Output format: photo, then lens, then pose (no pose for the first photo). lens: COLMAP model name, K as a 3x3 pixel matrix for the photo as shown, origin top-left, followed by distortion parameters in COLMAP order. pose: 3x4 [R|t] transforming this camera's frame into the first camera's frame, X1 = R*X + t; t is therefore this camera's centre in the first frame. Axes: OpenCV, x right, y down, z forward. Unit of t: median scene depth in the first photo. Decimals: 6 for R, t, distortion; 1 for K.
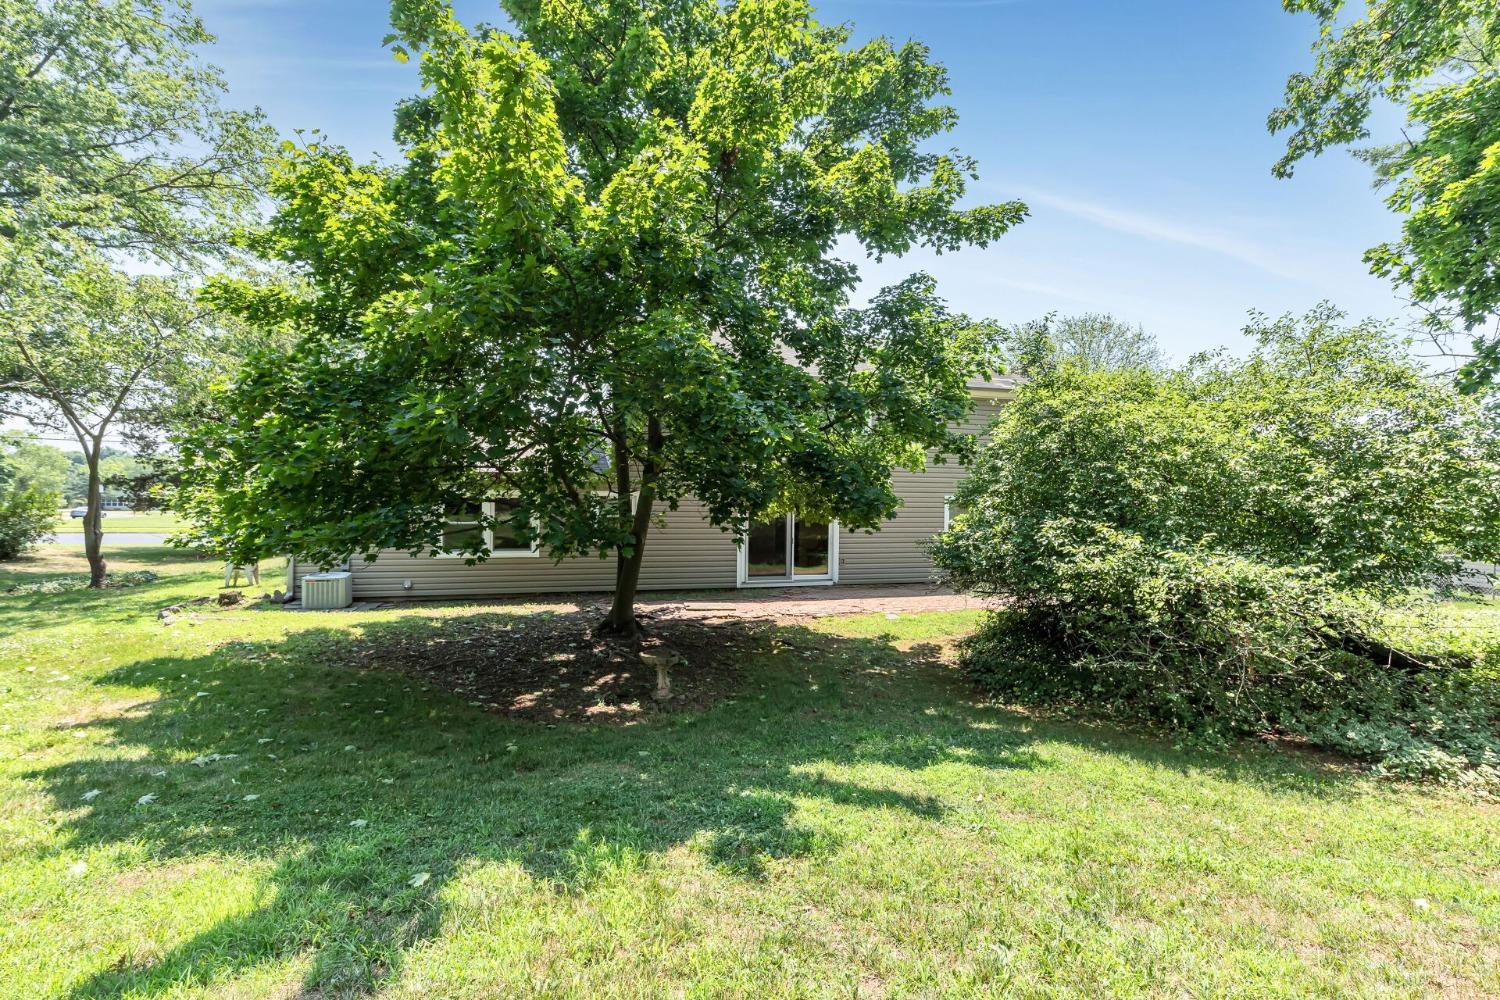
lens RADIAL K [[679.9, 0, 756.0], [0, 679.9, 501.2], [0, 0, 1]] dist [0.013204, -0.007797]
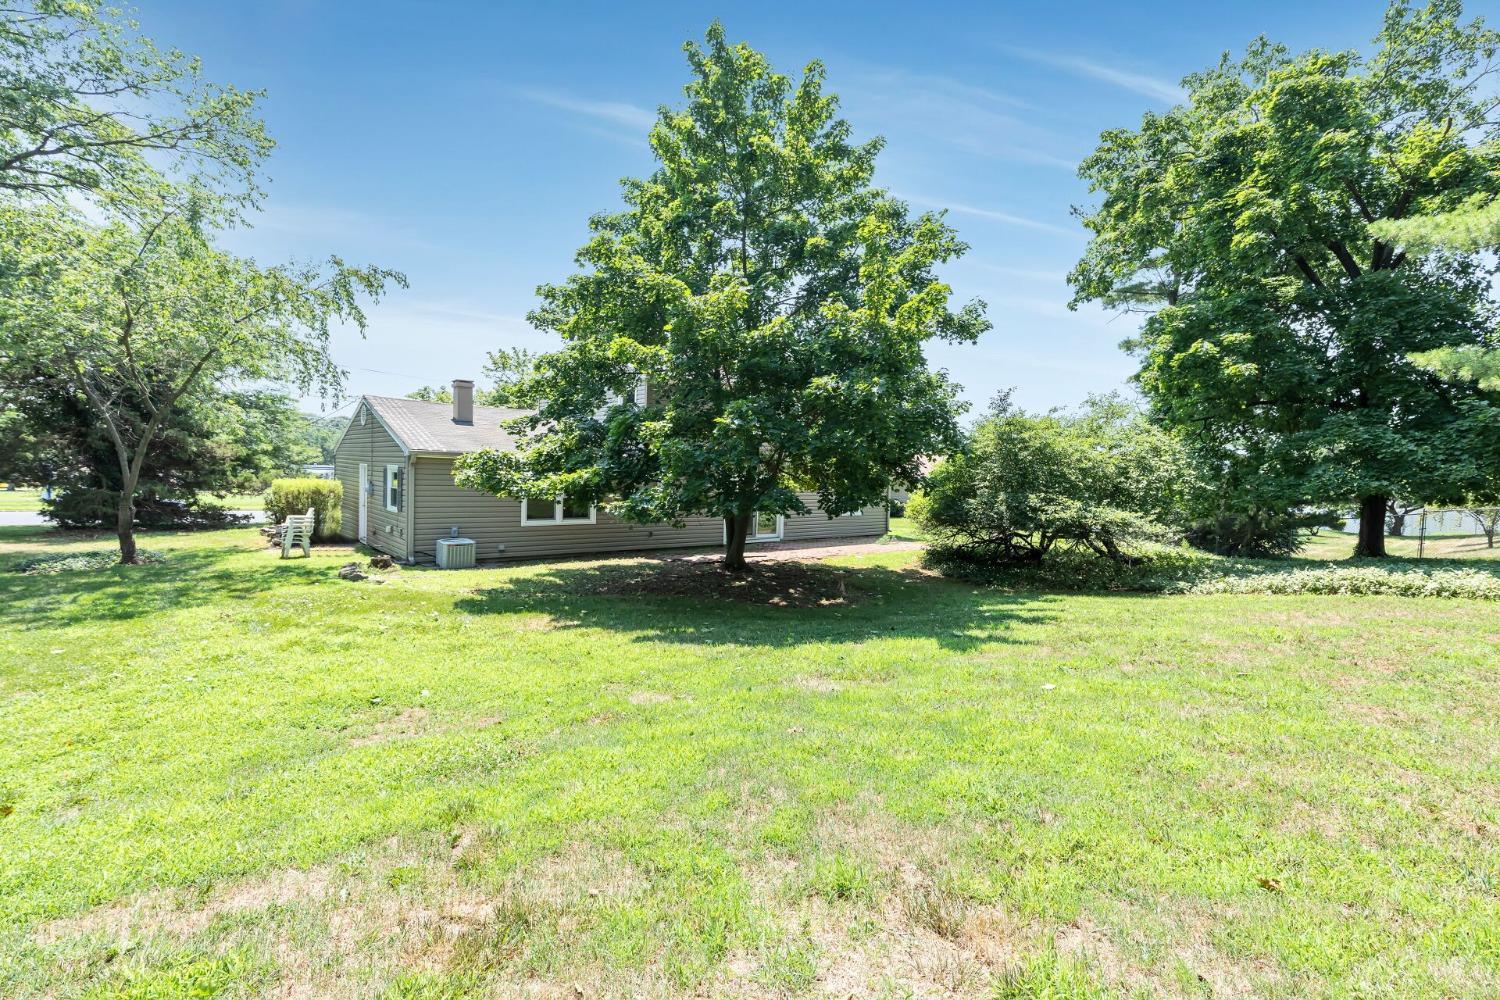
lens RADIAL K [[671.3, 0, 746.2], [0, 671.3, 498.0], [0, 0, 1]] dist [0.010127, -0.004050]
pose [[0.914475, -0.003367, 0.404628, -0.727105], [-0.010801, 0.999406, 0.032728, -0.011007], [-0.404498, -0.034300, 0.913896, -0.310052]]
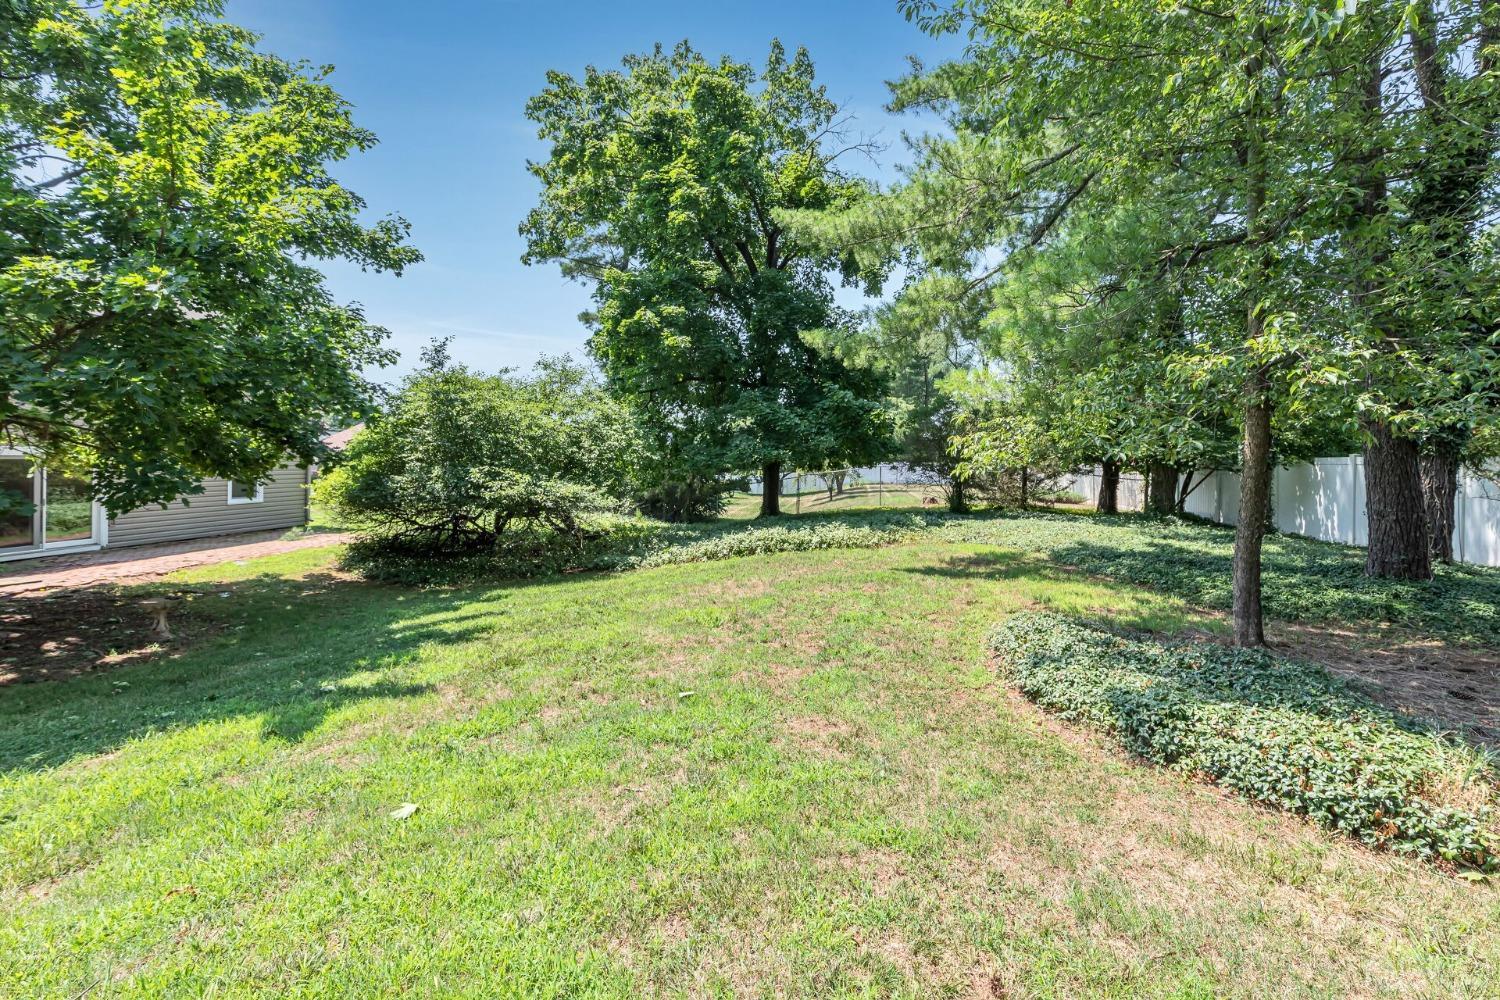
lens RADIAL K [[685.6, 0, 751.8], [0, 685.6, 461.6], [0, 0, 1]] dist [-0.000451, -0.000460]
pose [[0.407431, -0.007875, 0.913202, -0.511962], [-0.003766, 0.999940, 0.010303, -0.004358], [-0.913228, -0.007637, 0.407377, -0.189894]]
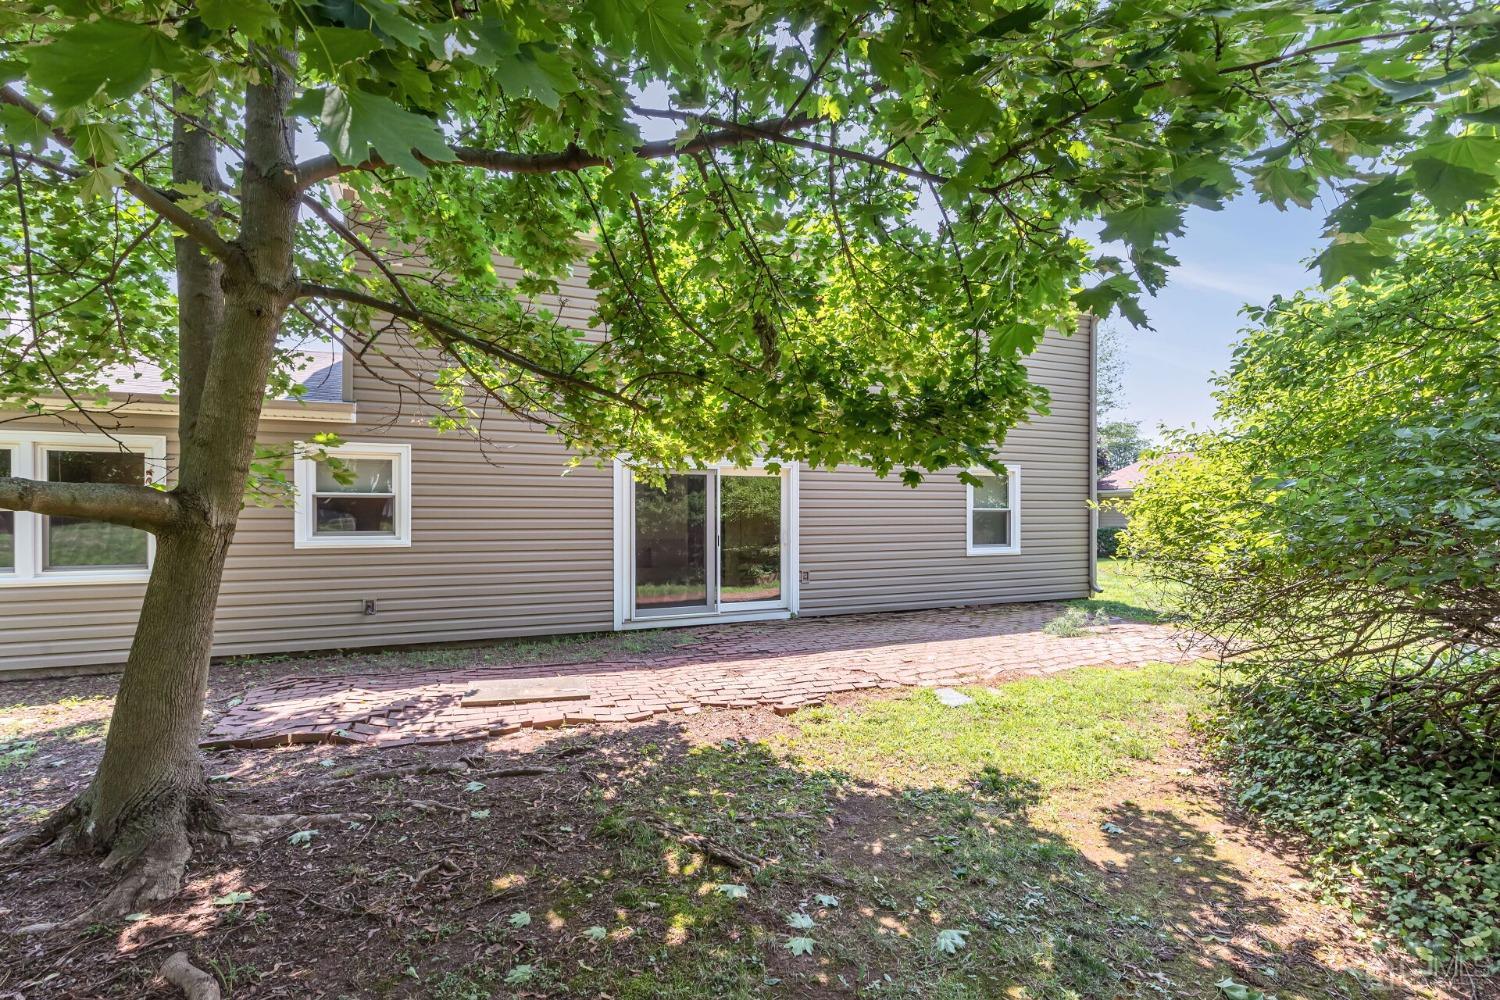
lens RADIAL K [[671.3, 0, 746.2], [0, 671.3, 498.0], [0, 0, 1]] dist [0.010127, -0.004050]
pose [[0.993820, -0.012097, 0.110340, 0.024652], [0.015817, 0.999333, -0.032900, 0.060095], [-0.109868, 0.034442, 0.993349, 0.652933]]
